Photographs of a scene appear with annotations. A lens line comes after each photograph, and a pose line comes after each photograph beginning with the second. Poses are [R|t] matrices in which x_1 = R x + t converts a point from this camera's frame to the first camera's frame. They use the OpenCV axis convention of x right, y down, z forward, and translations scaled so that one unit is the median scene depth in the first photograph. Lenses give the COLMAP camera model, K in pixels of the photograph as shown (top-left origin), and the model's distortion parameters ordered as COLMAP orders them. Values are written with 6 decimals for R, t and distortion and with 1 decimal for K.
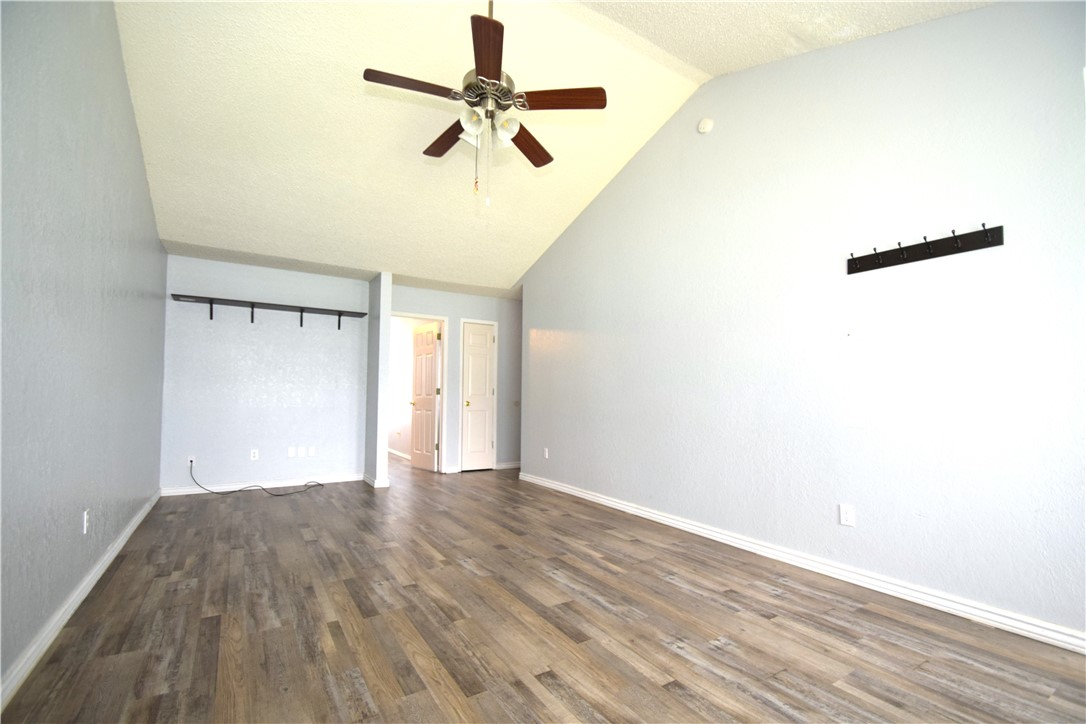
lens RADIAL K [[477.0, 0, 542.6], [0, 477.0, 377.8], [0, 0, 1]] dist [0.011729, -0.020423]
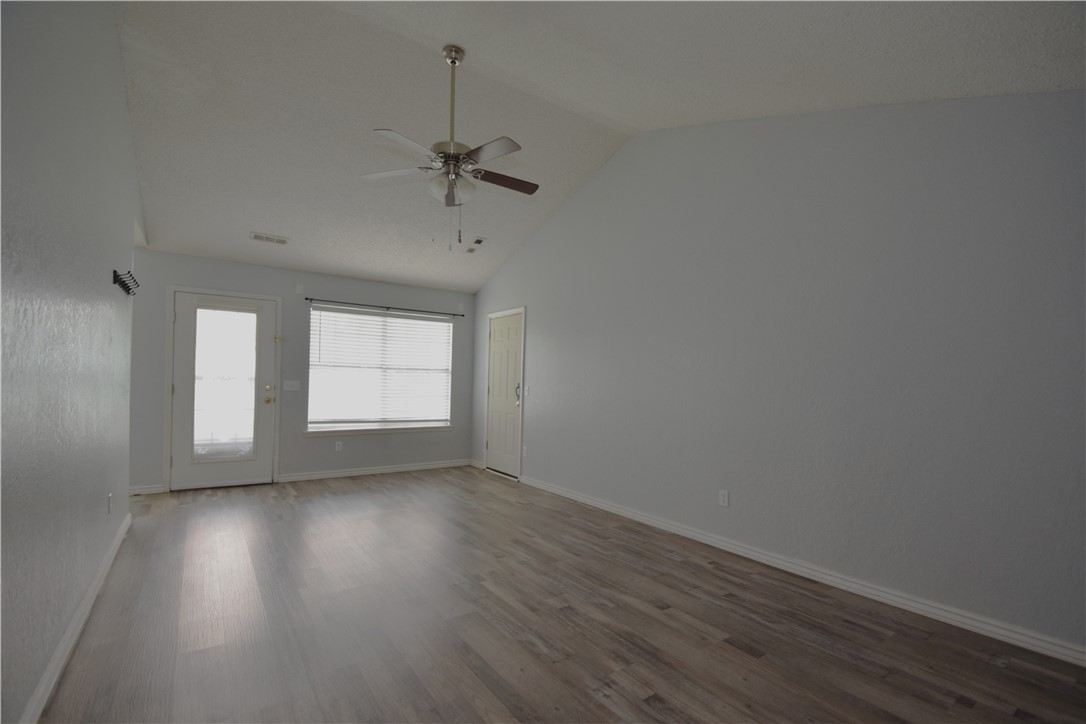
lens RADIAL K [[477.0, 0, 542.6], [0, 477.0, 377.8], [0, 0, 1]] dist [0.011729, -0.020423]
pose [[-0.998177, -0.027856, -0.053536, -0.293402], [-0.025371, 0.998594, -0.046546, 0.017078], [0.054758, -0.045103, -0.997480, 2.200545]]
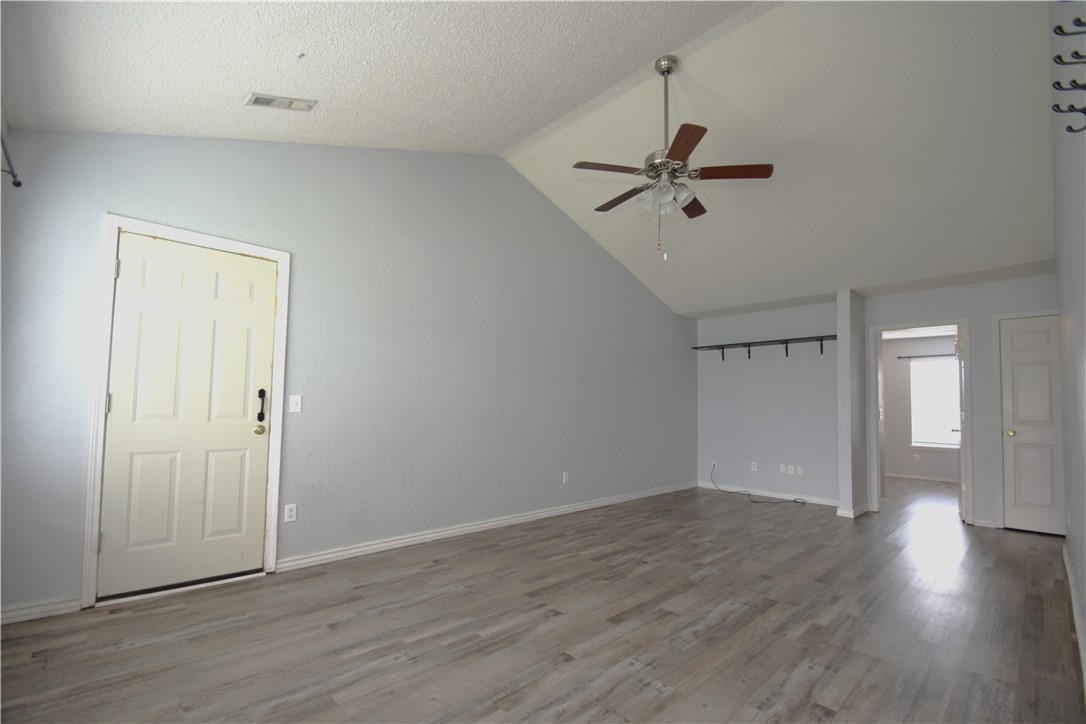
lens RADIAL K [[477.0, 0, 542.6], [0, 477.0, 377.8], [0, 0, 1]] dist [0.011729, -0.020423]
pose [[0.194817, -0.069157, -0.978399, 0.963281], [0.022490, 0.997564, -0.066033, 0.007395], [0.980582, -0.009140, 0.195897, 0.451225]]
